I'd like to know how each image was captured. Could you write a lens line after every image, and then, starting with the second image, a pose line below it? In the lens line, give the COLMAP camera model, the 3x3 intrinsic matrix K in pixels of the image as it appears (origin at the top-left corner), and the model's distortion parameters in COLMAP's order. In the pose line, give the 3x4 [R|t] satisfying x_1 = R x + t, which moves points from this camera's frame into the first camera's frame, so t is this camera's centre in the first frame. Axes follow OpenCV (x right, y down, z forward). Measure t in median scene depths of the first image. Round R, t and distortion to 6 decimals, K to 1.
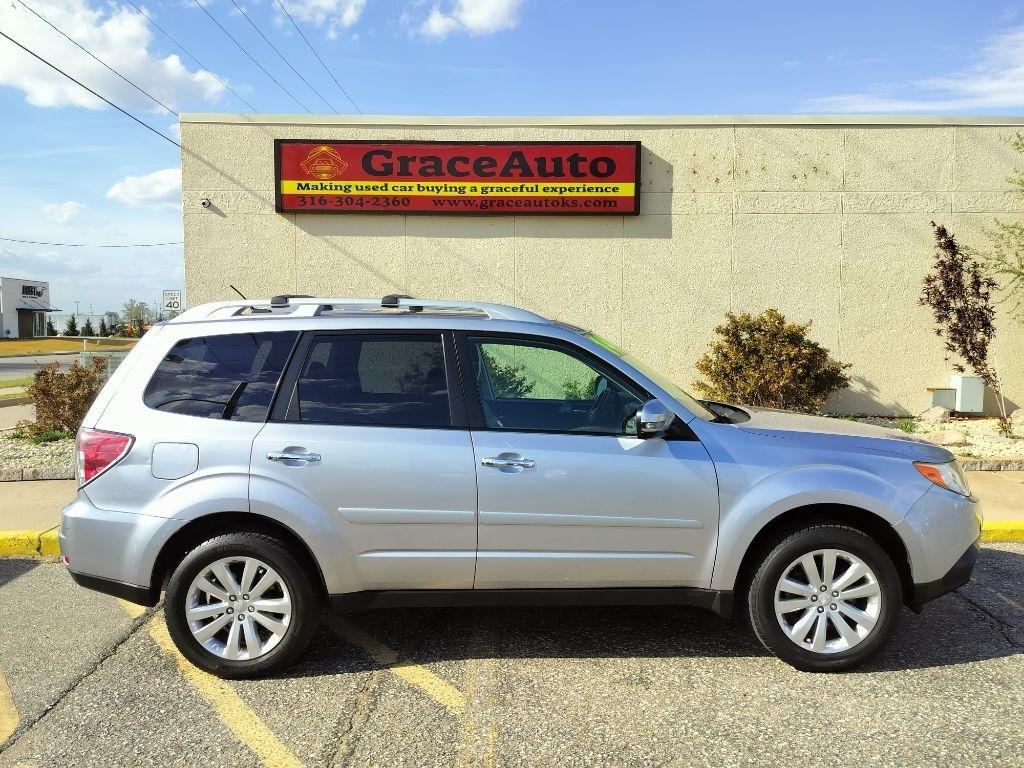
lens RADIAL K [[836.7, 0, 509.8], [0, 836.7, 384.1], [0, 0, 1]] dist [0.107529, -0.160302]
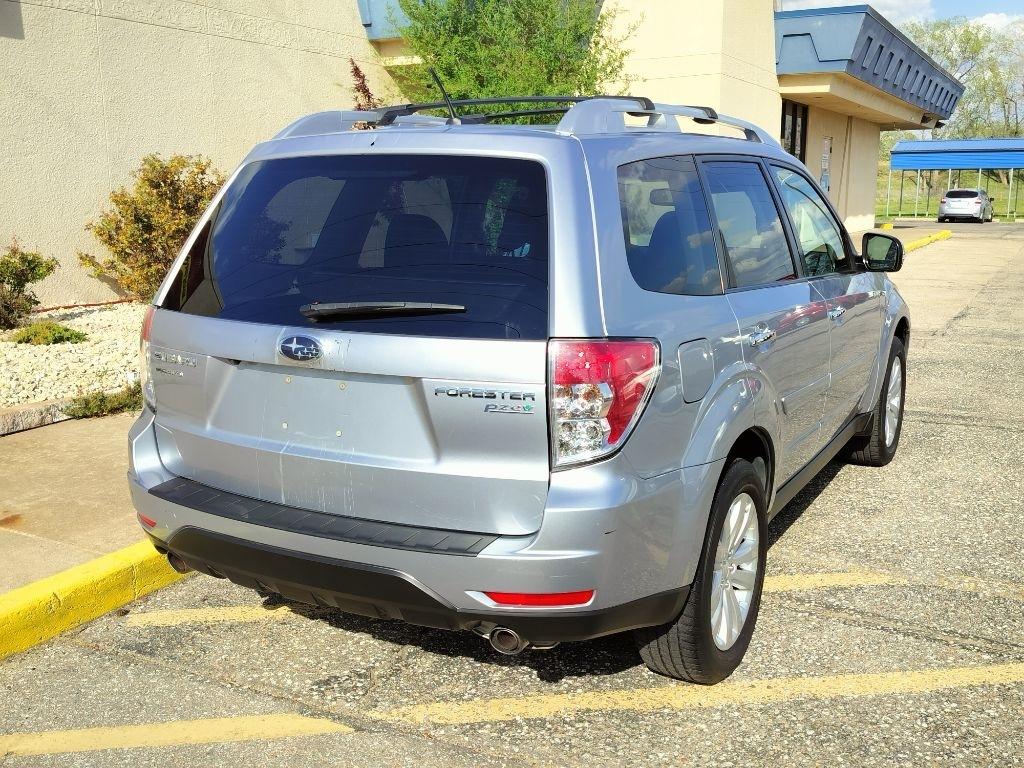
lens RADIAL K [[1032.4, 0, 517.4], [0, 1032.4, 381.0], [0, 0, 1]] dist [0.099053, -0.176424]
pose [[0.479893, -0.162786, 0.862093, -0.379913], [0.064802, 0.986528, 0.150210, -0.007112], [-0.874931, -0.016220, 0.483977, 0.261968]]
